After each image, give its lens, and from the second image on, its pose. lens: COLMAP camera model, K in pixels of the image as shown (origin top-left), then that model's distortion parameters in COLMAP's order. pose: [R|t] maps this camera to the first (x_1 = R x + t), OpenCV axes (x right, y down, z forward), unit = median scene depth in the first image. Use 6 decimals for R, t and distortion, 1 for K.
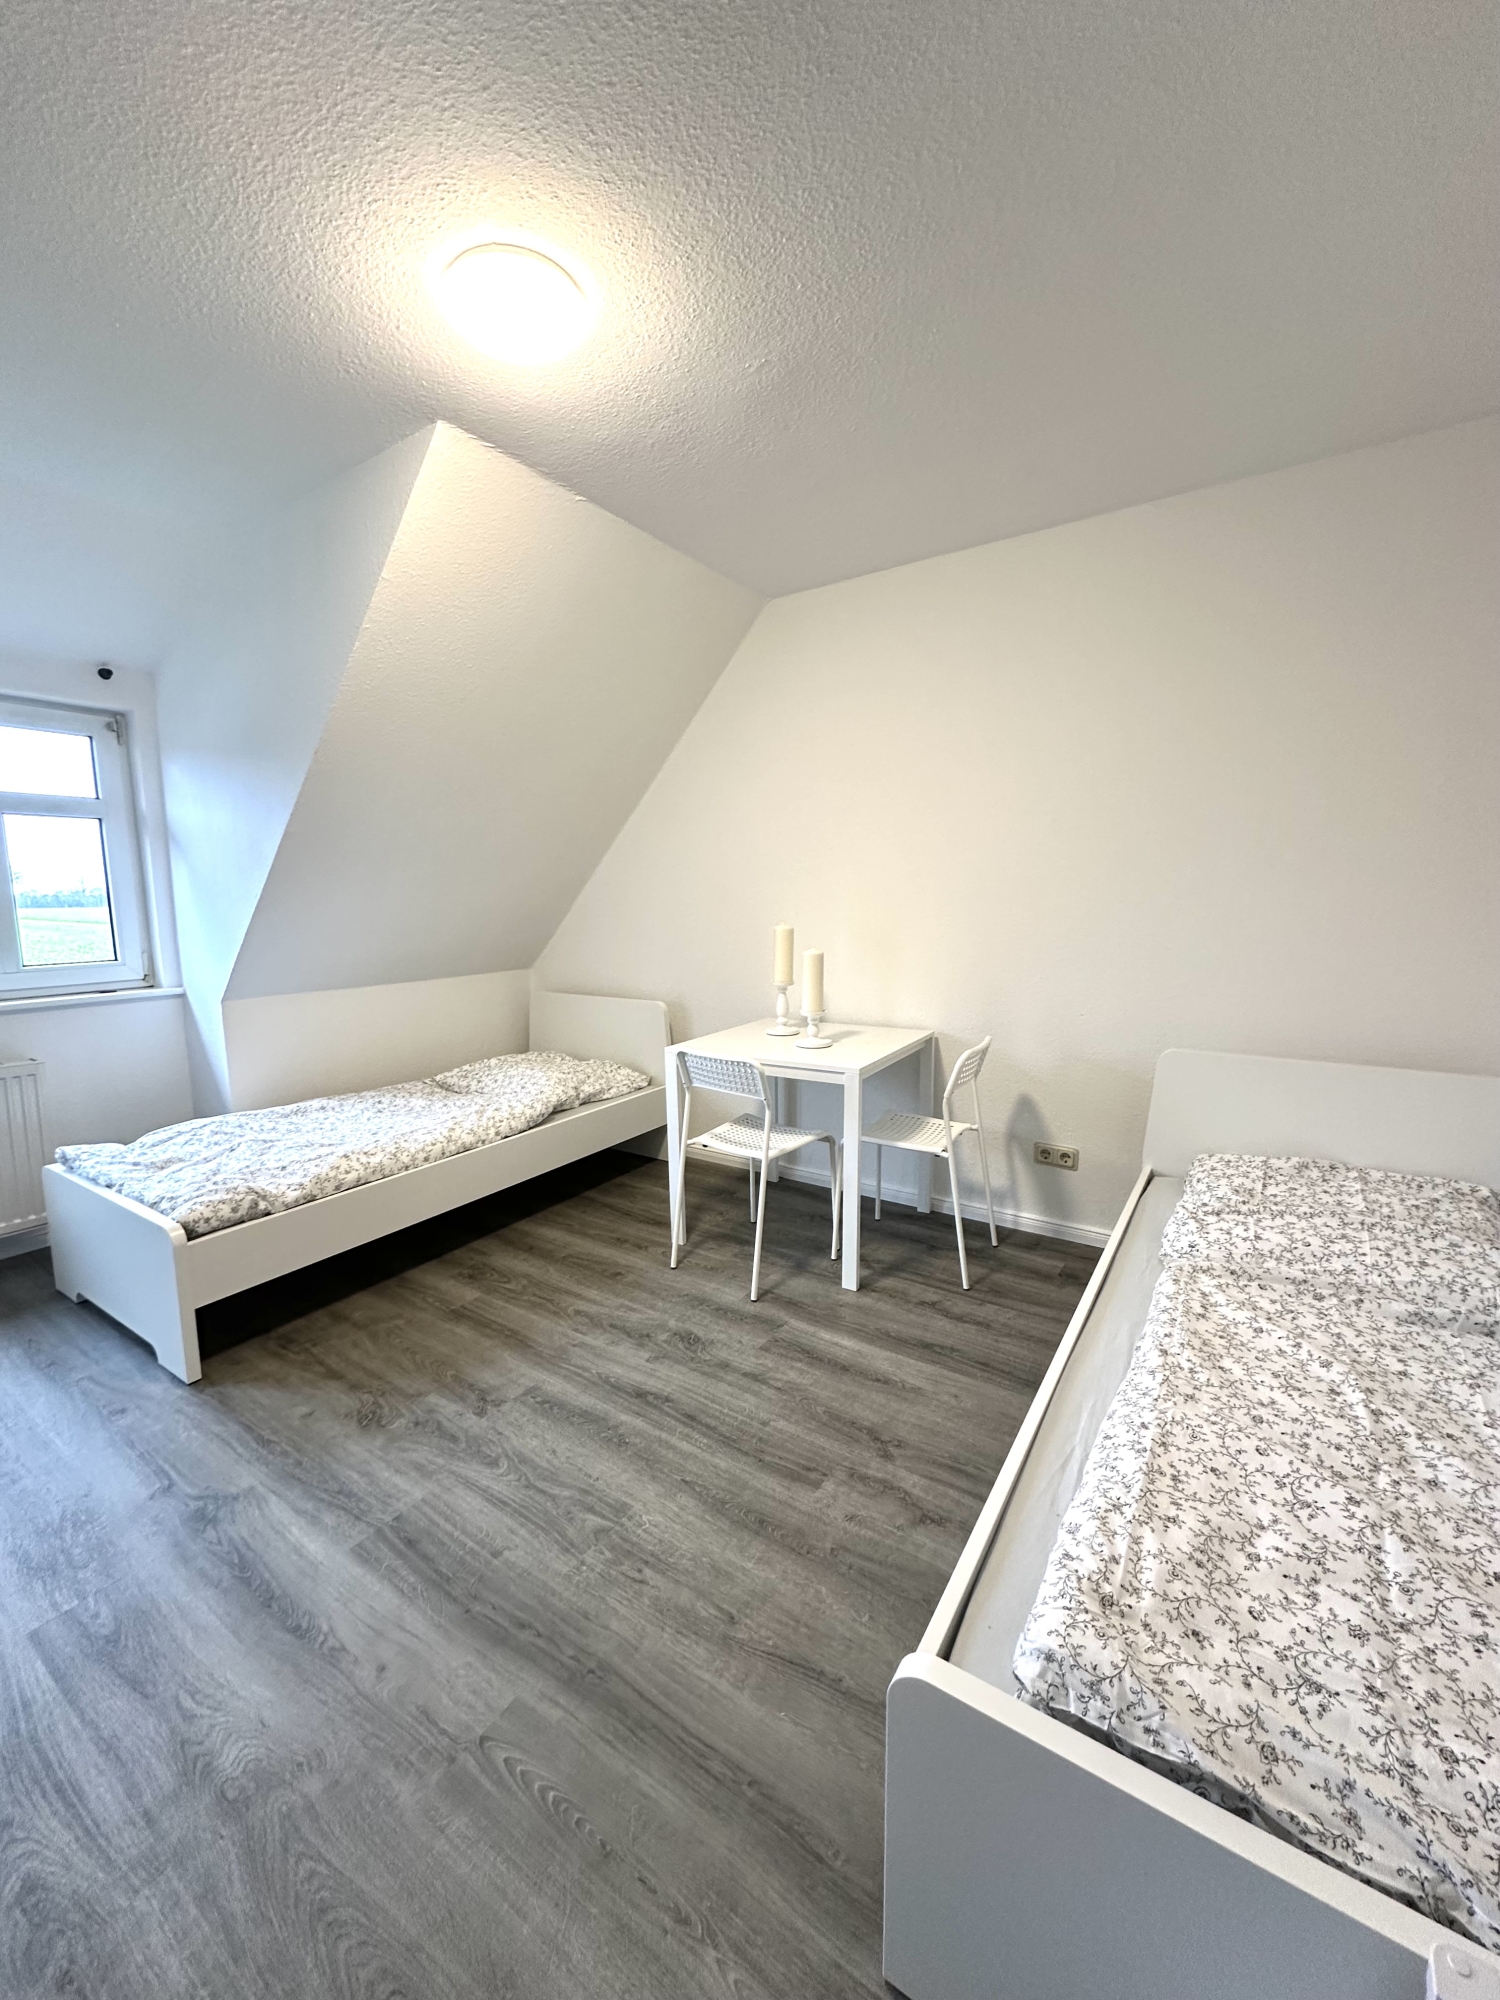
lens RADIAL K [[794.9, 0, 749.8], [0, 794.9, 1002.2], [0, 0, 1]] dist [-0.002393, 0.000311]
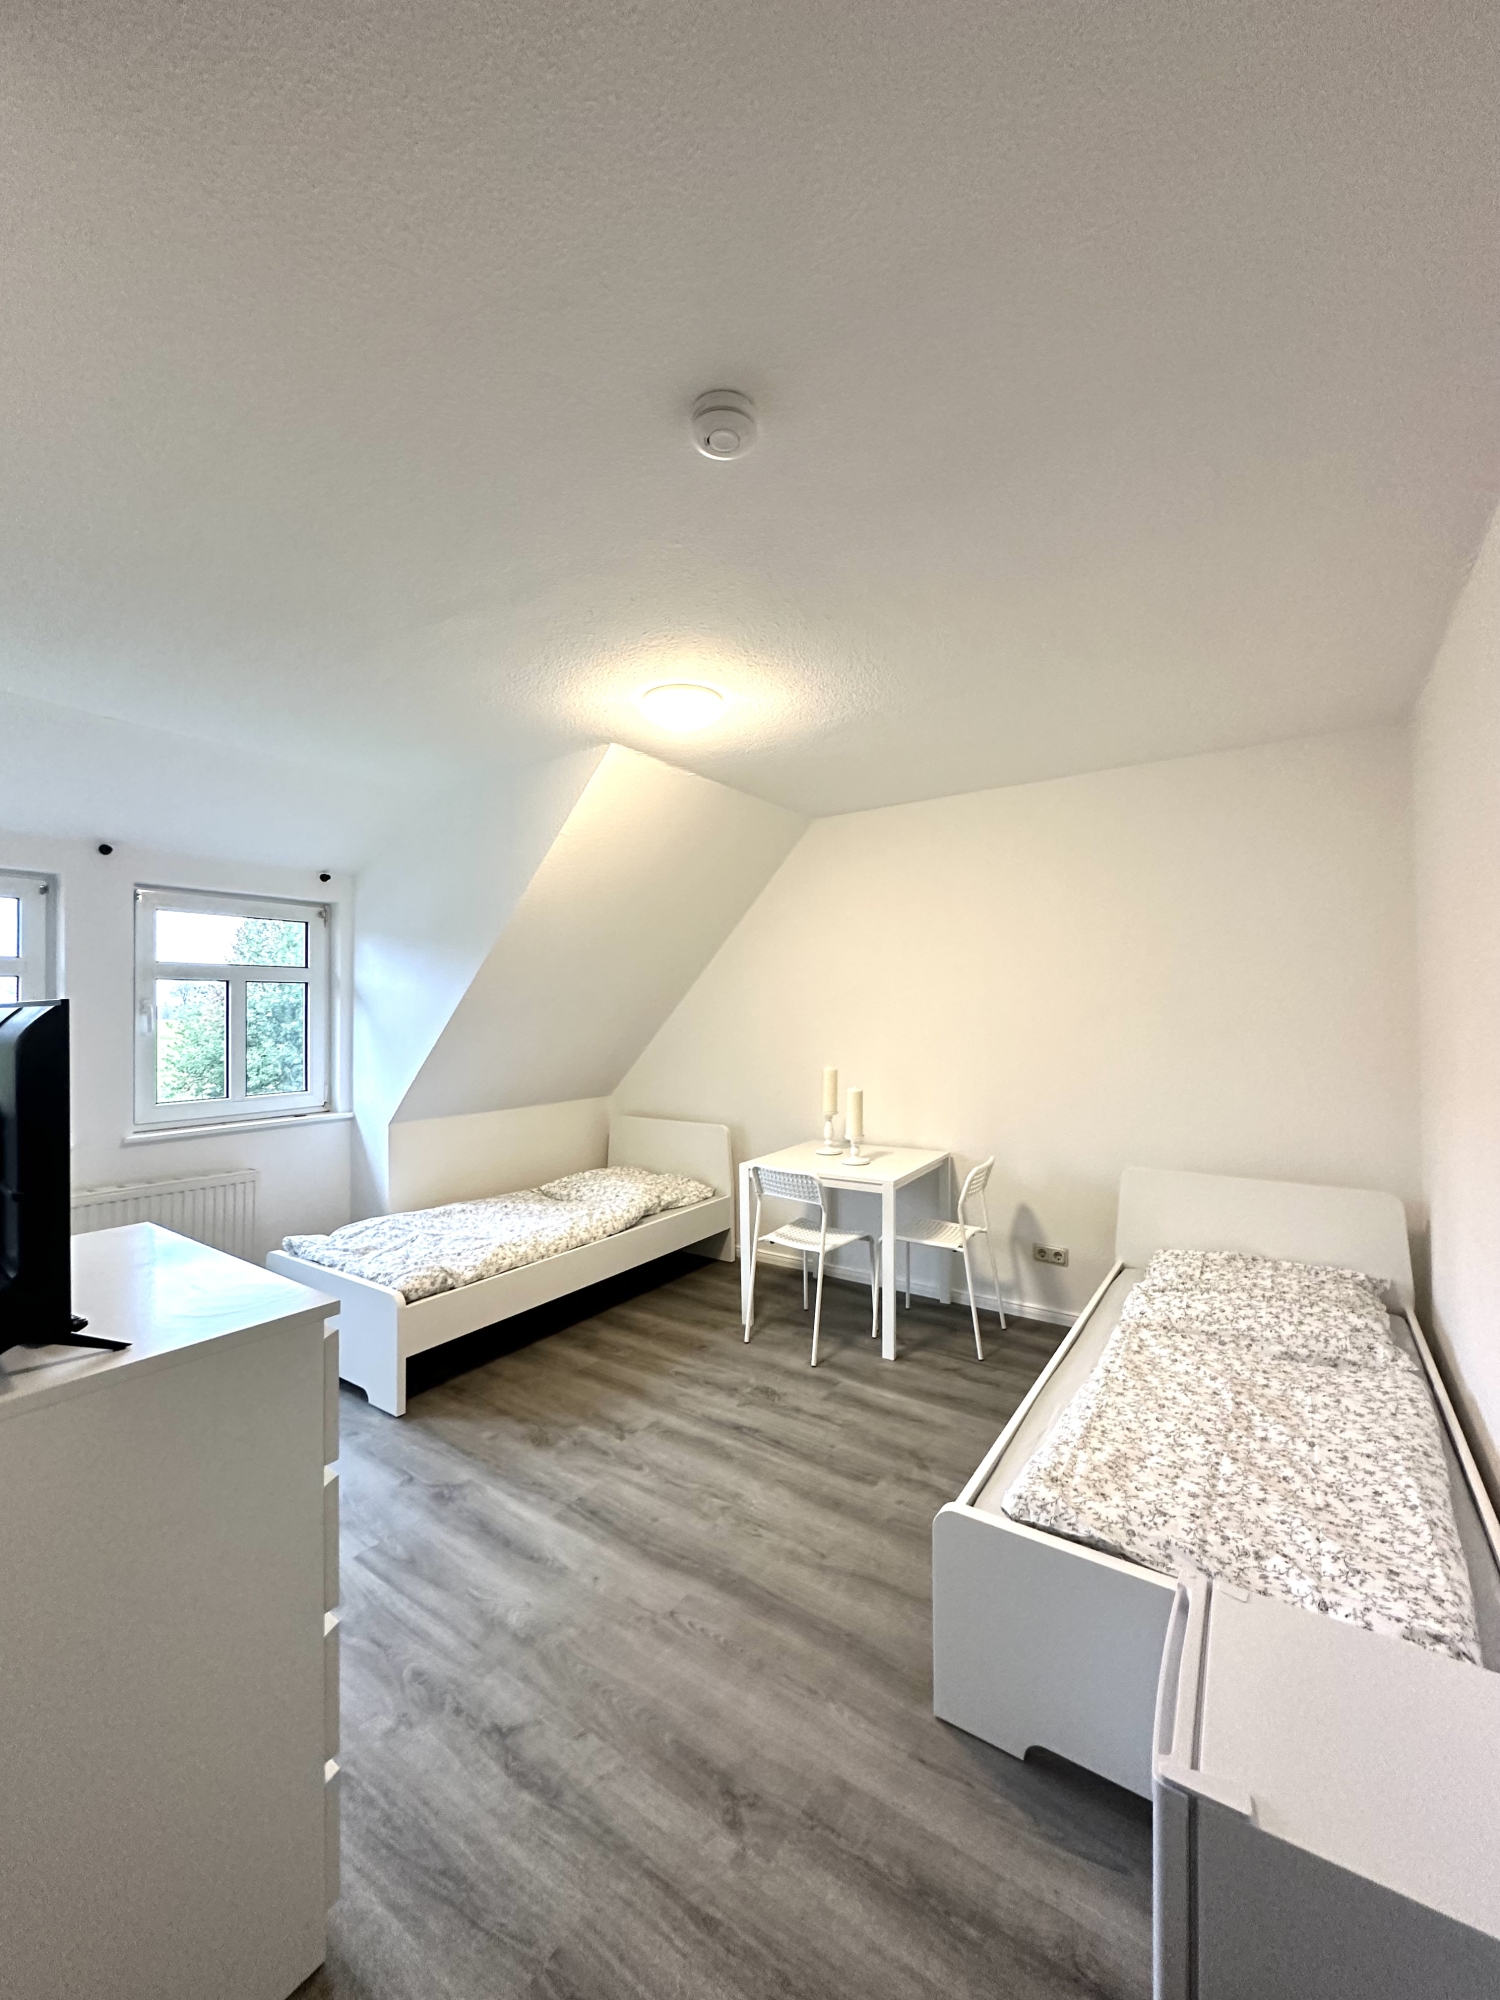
lens RADIAL K [[794.9, 0, 751.2], [0, 794.9, 1003.0], [0, 0, 1]] dist [-0.002393, 0.000311]
pose [[0.999865, 0.004688, -0.015745, -0.094300], [-0.006911, 0.989515, -0.144263, -0.020065], [0.014904, 0.144352, 0.989414, -0.419995]]
